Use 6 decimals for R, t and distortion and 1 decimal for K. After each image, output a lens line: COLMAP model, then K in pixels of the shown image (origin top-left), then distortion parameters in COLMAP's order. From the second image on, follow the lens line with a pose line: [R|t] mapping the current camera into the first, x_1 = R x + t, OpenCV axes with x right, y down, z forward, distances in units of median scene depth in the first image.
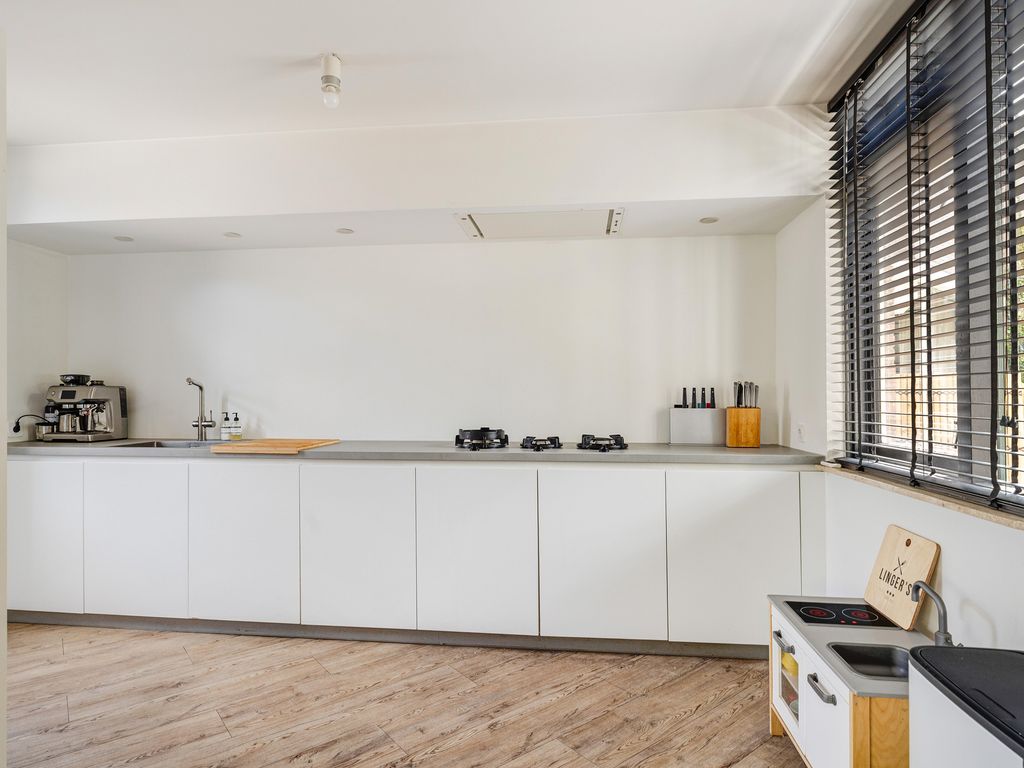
lens RADIAL K [[579.7, 0, 510.2], [0, 579.7, 388.6], [0, 0, 1]] dist [-0.003991, 0.001635]
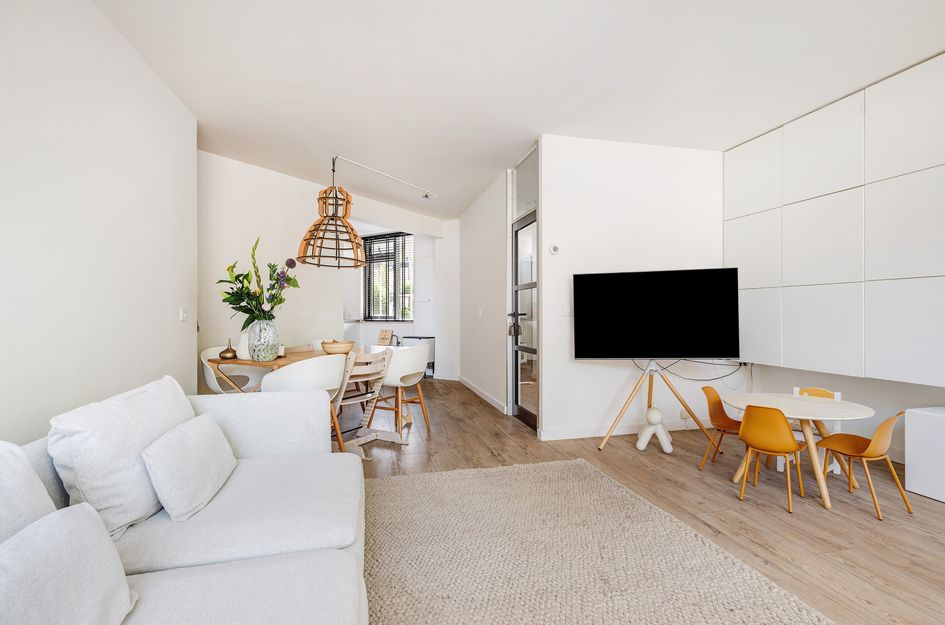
lens RADIAL K [[449.3, 0, 470.4], [0, 449.3, 297.5], [0, 0, 1]] dist [0.000510, 0.000312]
pose [[0.412547, 0.019651, 0.910724, -2.166654], [-0.013875, 0.999787, -0.015288, -0.007546], [-0.910831, -0.006329, 0.412731, -1.125510]]
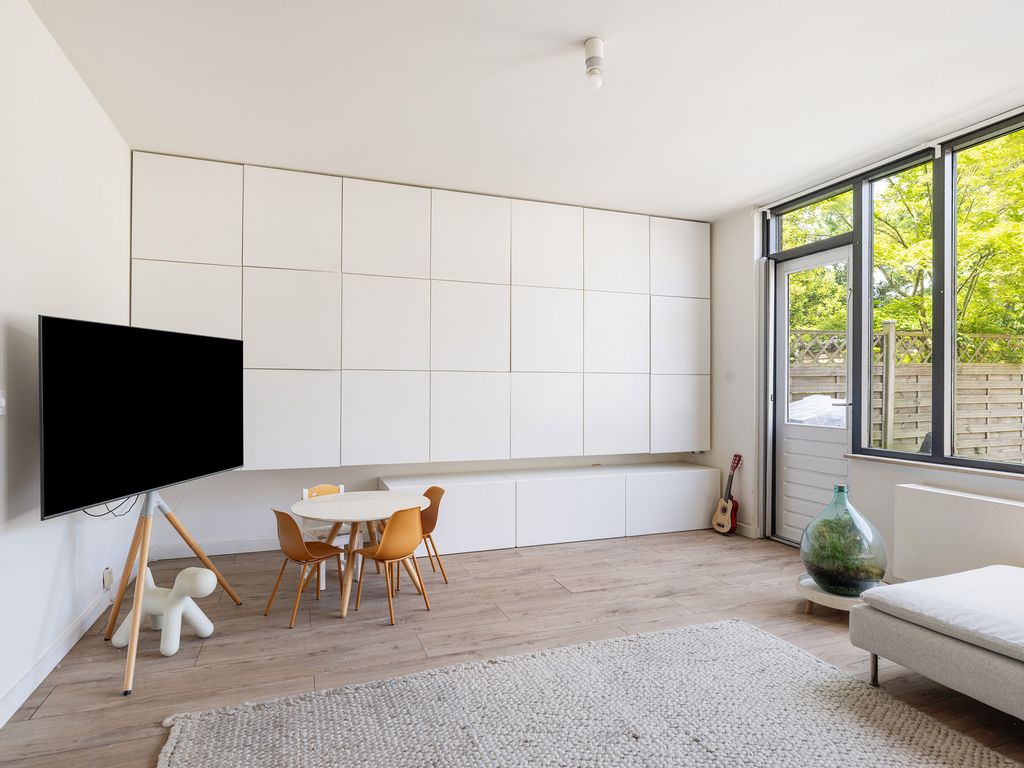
lens RADIAL K [[570.5, 0, 511.1], [0, 570.5, 389.5], [0, 0, 1]] dist [-0.000845, -0.001216]
pose [[-0.953517, -0.006346, 0.301273, -1.519260], [-0.014717, 0.999566, -0.025524, 0.000026], [-0.300981, -0.028771, -0.953196, -0.274288]]
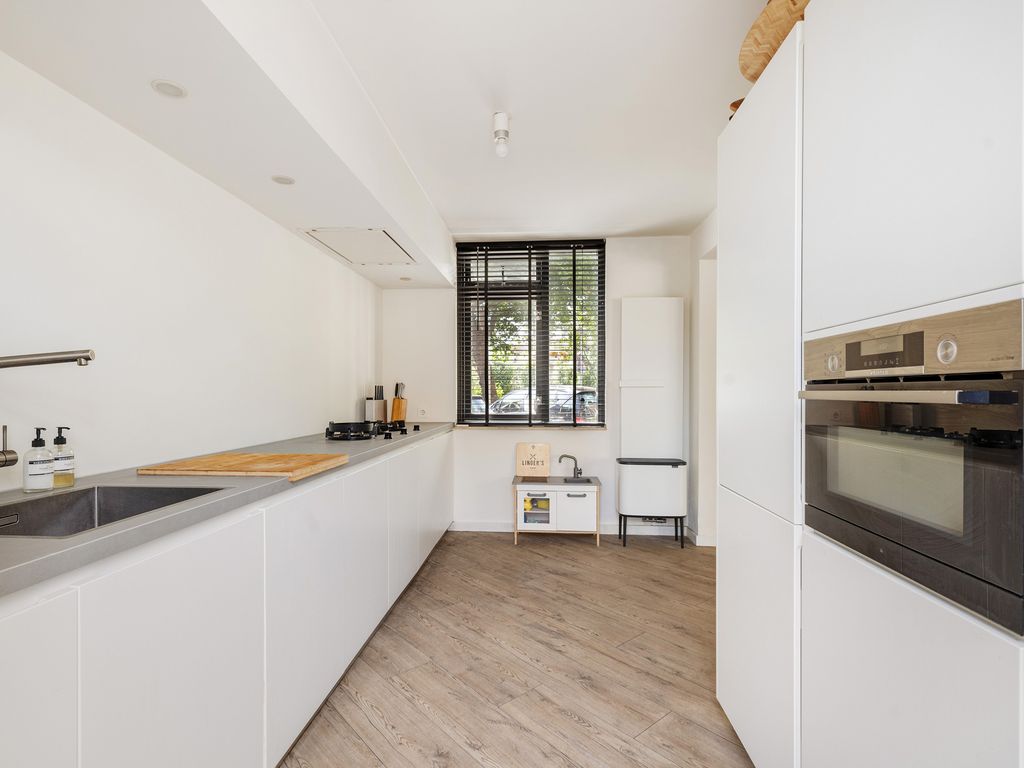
lens RADIAL K [[514.0, 0, 510.2], [0, 514.0, 382.4], [0, 0, 1]] dist [0.004593, -0.001186]
pose [[-0.036484, 0.016519, 0.999198, -1.212815], [-0.022859, 0.999588, -0.017360, 0.006496], [-0.999073, -0.023474, -0.036091, 0.881858]]
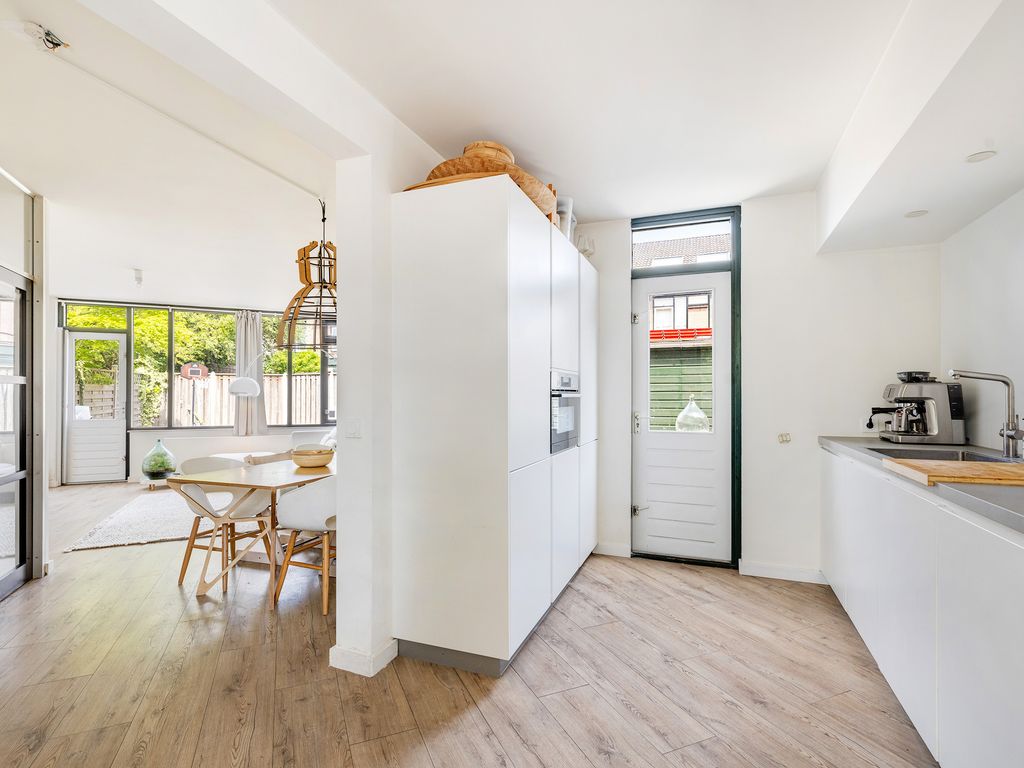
lens RADIAL K [[514.0, 0, 505.3], [0, 514.0, 386.5], [0, 0, 1]] dist [0.004593, -0.001186]
pose [[-0.269864, -0.016135, -0.962763, 0.331679], [0.022053, 0.999494, -0.022933, 0.006654], [0.962646, -0.027421, -0.269372, 0.785559]]
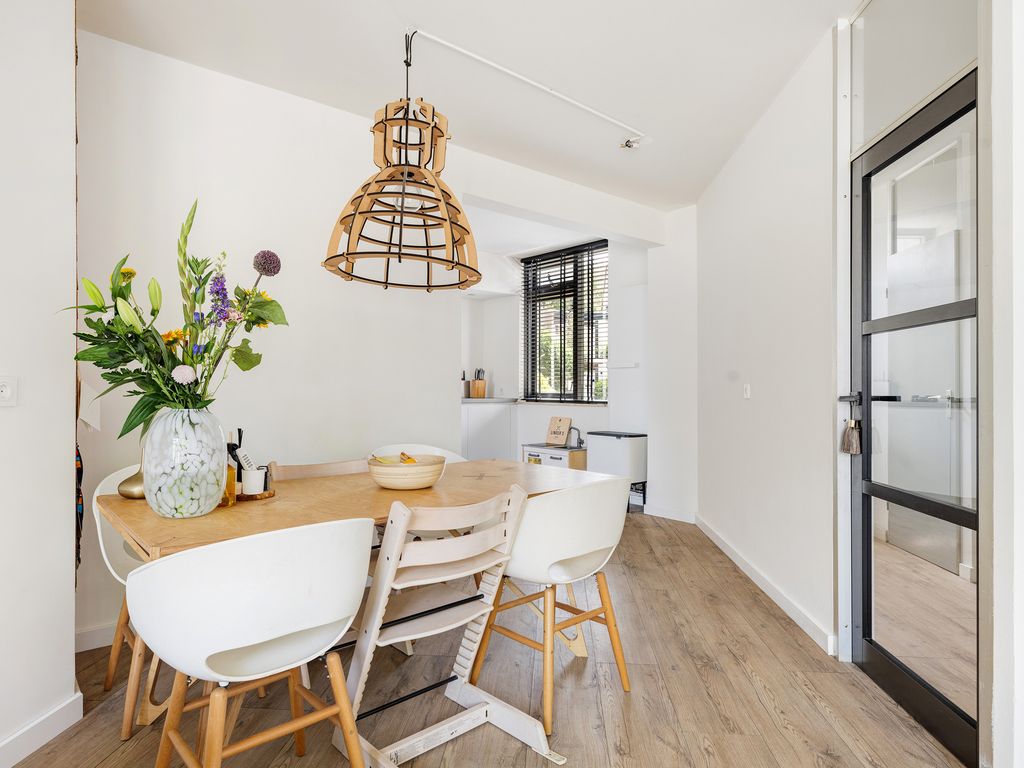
lens RADIAL K [[610.8, 0, 508.6], [0, 610.8, 370.6], [0, 0, 1]] dist [0.002303, -0.002750]
pose [[0.667431, 0.012530, 0.744566, -1.487108], [-0.016810, 0.999857, -0.001758, -0.000156], [-0.744482, -0.011343, 0.667547, -0.759352]]
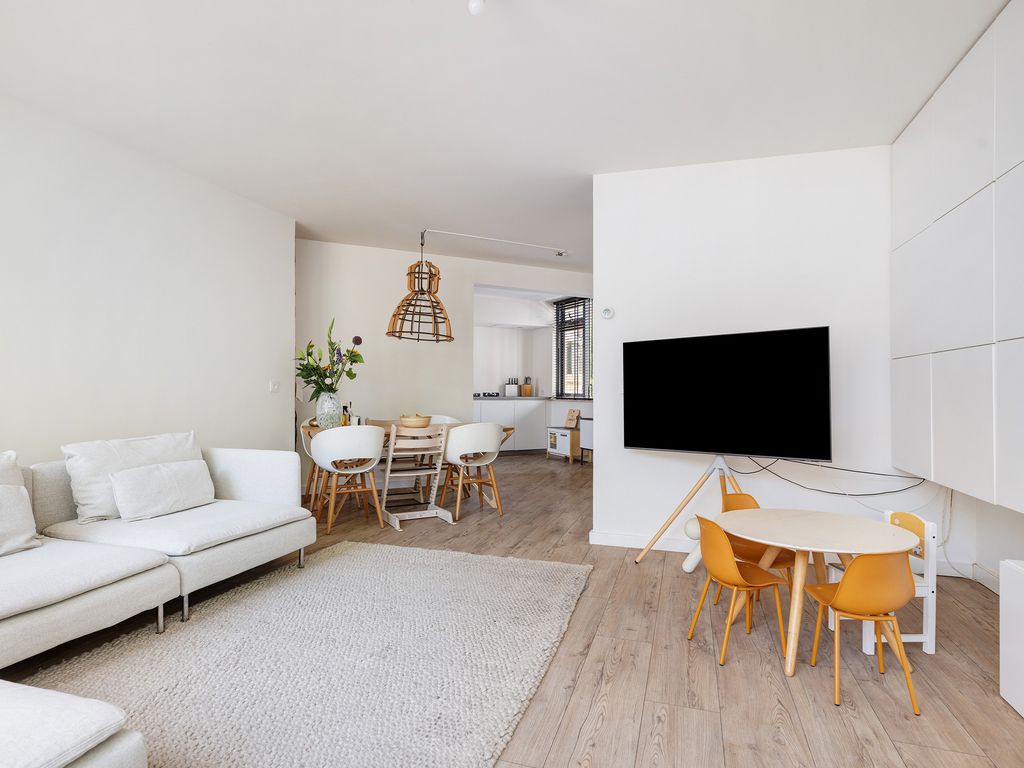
lens RADIAL K [[570.5, 0, 505.1], [0, 570.5, 376.1], [0, 0, 1]] dist [-0.000845, -0.001216]
pose [[0.827049, 0.012882, 0.561983, -1.790272], [-0.016602, 0.999861, 0.001514, -0.019690], [-0.561885, -0.010583, 0.827148, -1.893691]]
